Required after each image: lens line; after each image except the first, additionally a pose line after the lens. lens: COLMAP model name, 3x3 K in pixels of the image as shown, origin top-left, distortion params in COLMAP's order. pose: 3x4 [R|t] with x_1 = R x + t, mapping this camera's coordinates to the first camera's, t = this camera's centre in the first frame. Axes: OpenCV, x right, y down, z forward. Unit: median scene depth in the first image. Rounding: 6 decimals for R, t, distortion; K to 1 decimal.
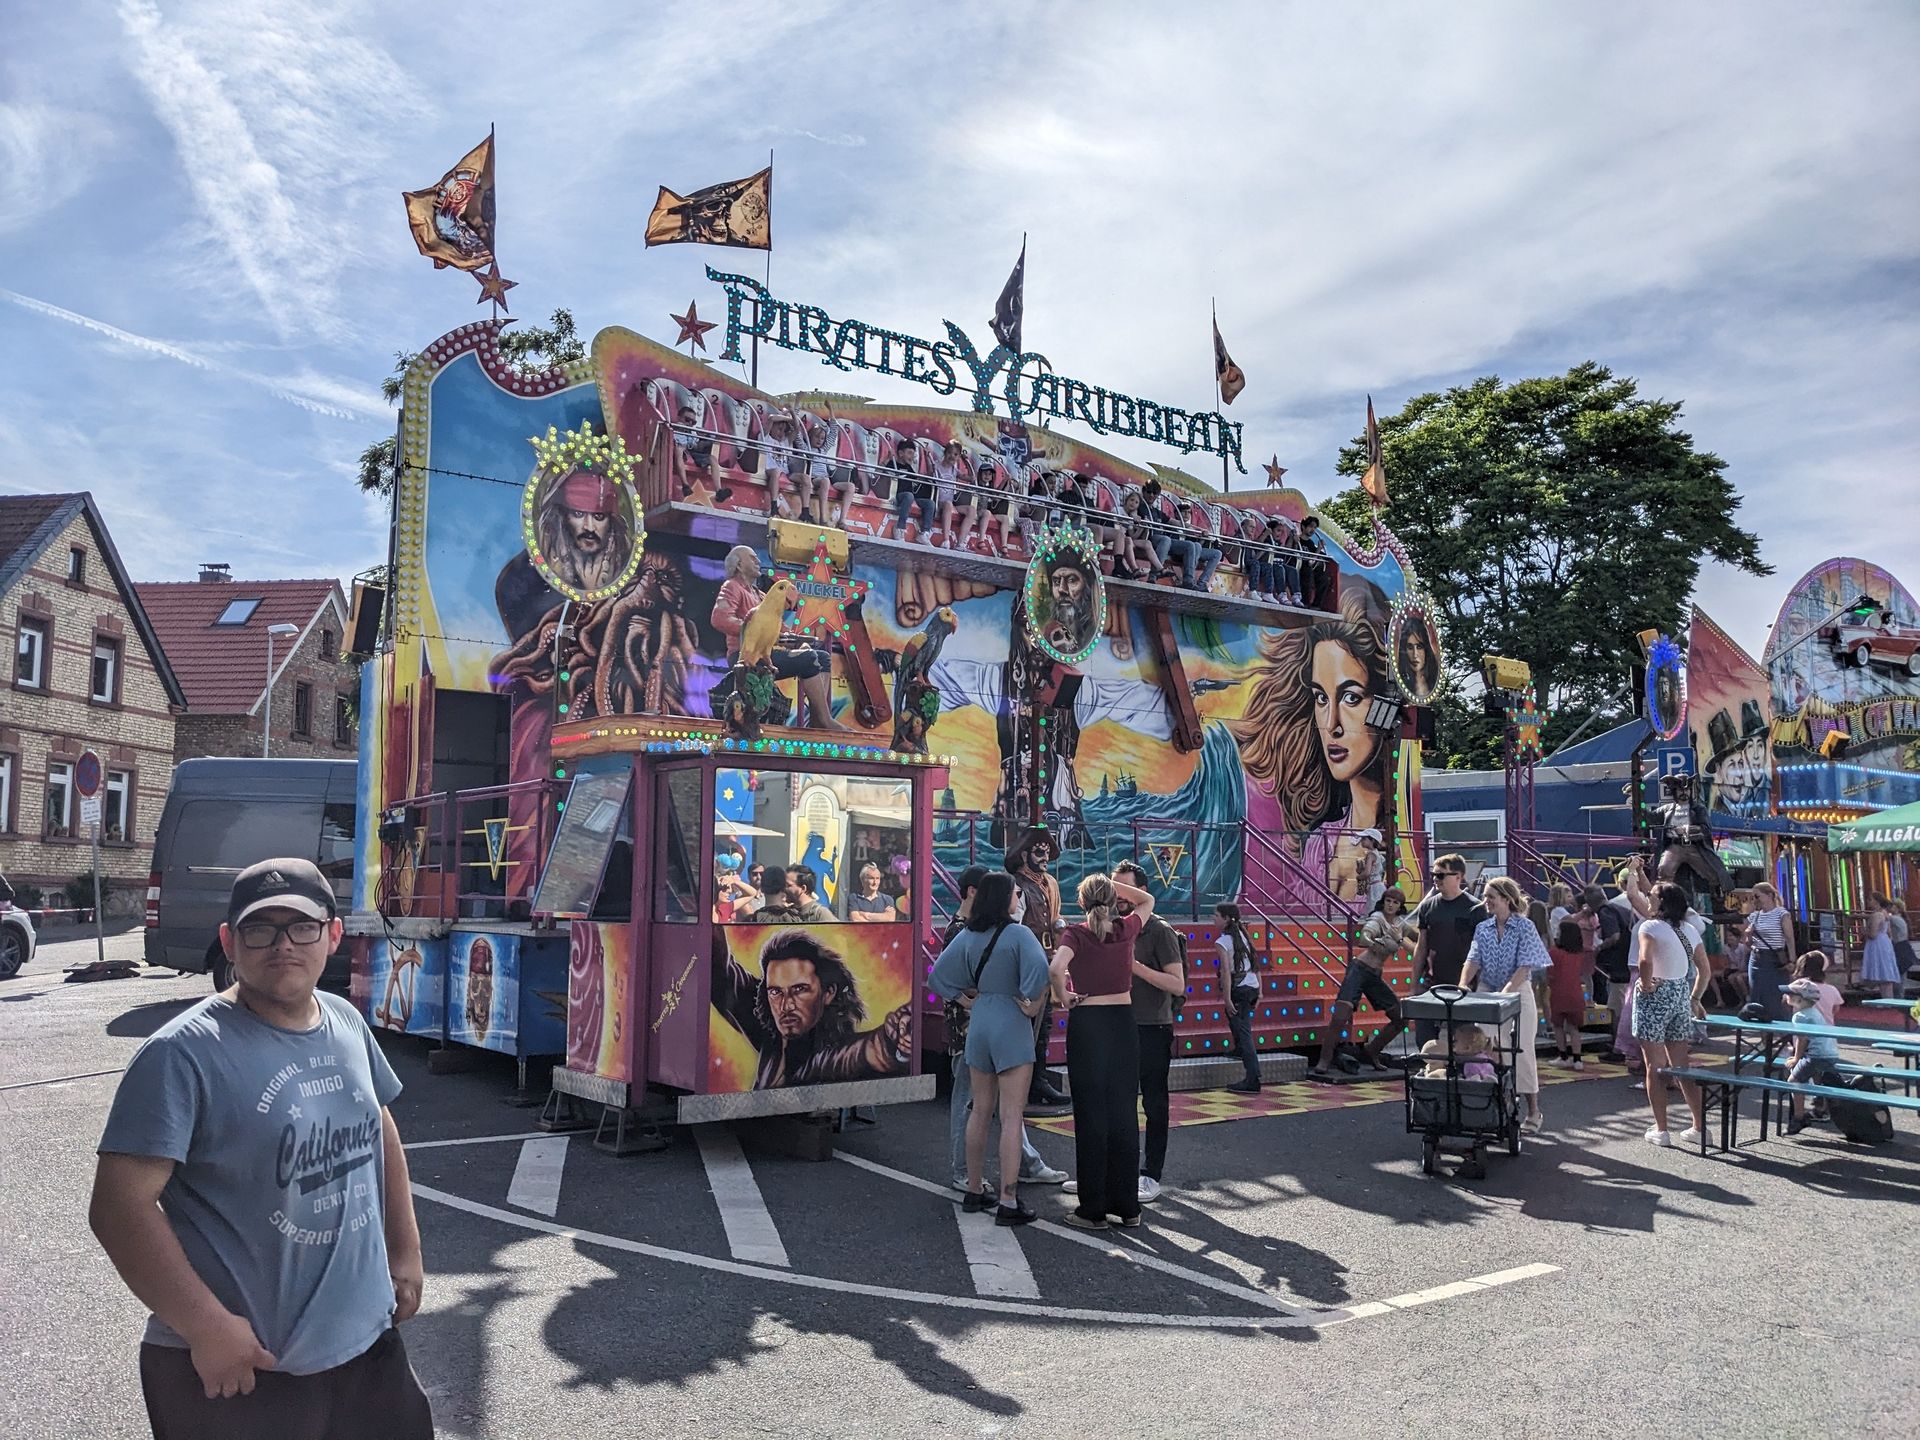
lens RADIAL K [[1503.2, 0, 960.2], [0, 1503.2, 721.0], [0, 0, 1]] dist [0.005574, -0.002153]
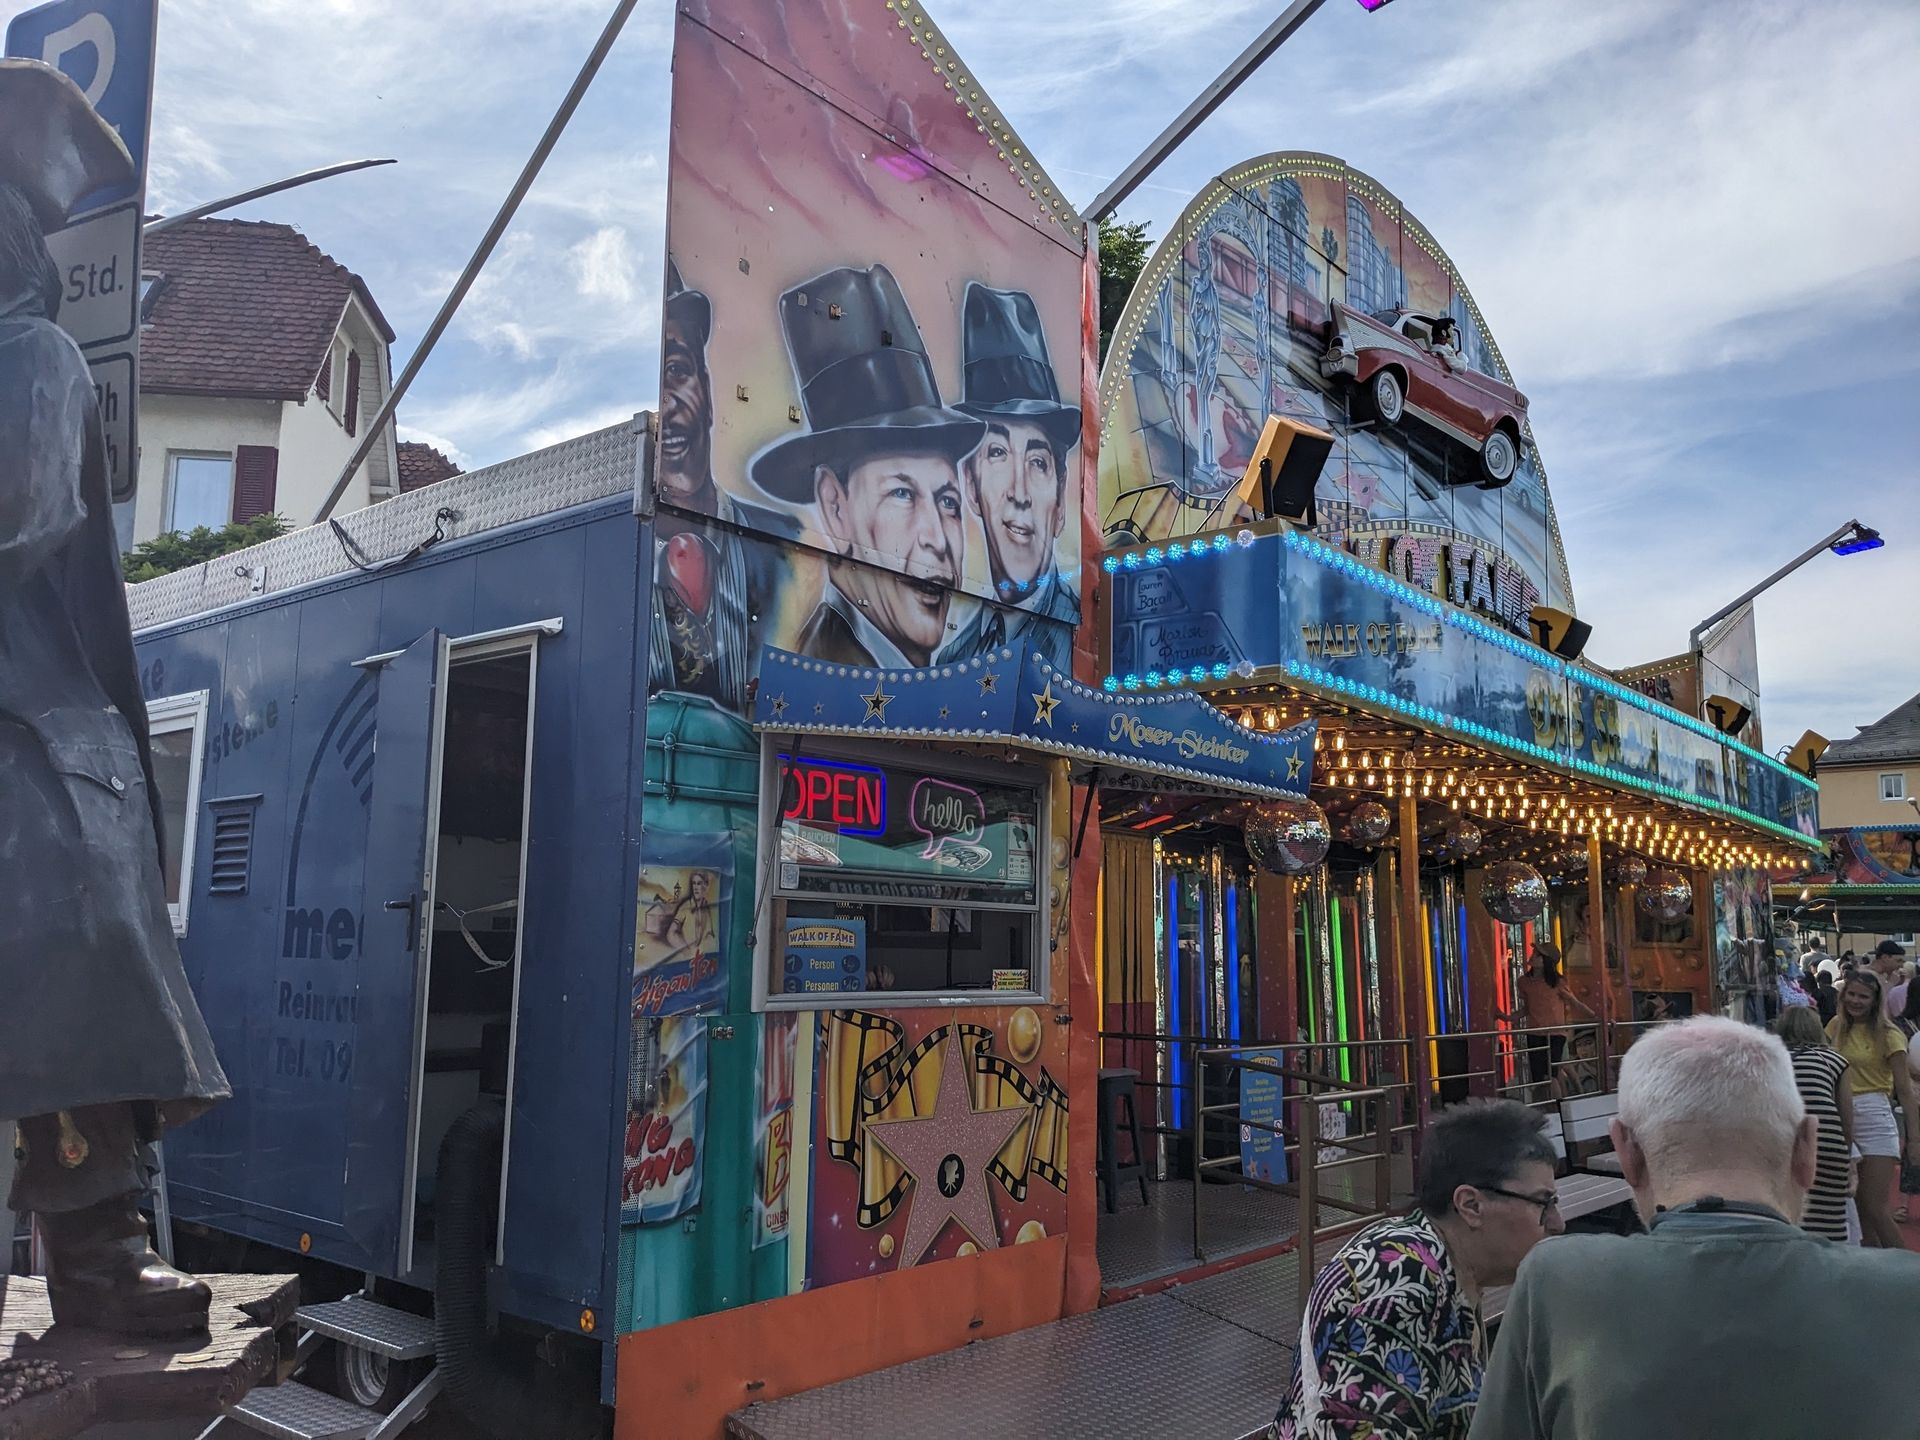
lens RADIAL K [[1503.2, 0, 959.5], [0, 1503.2, 717.0], [0, 0, 1]] dist [0.005574, -0.002153]
pose [[0.966842, 0.044855, 0.251406, 0.455778], [-0.036448, 0.998613, -0.038000, 0.074503], [-0.252762, 0.027577, 0.967135, 0.748220]]
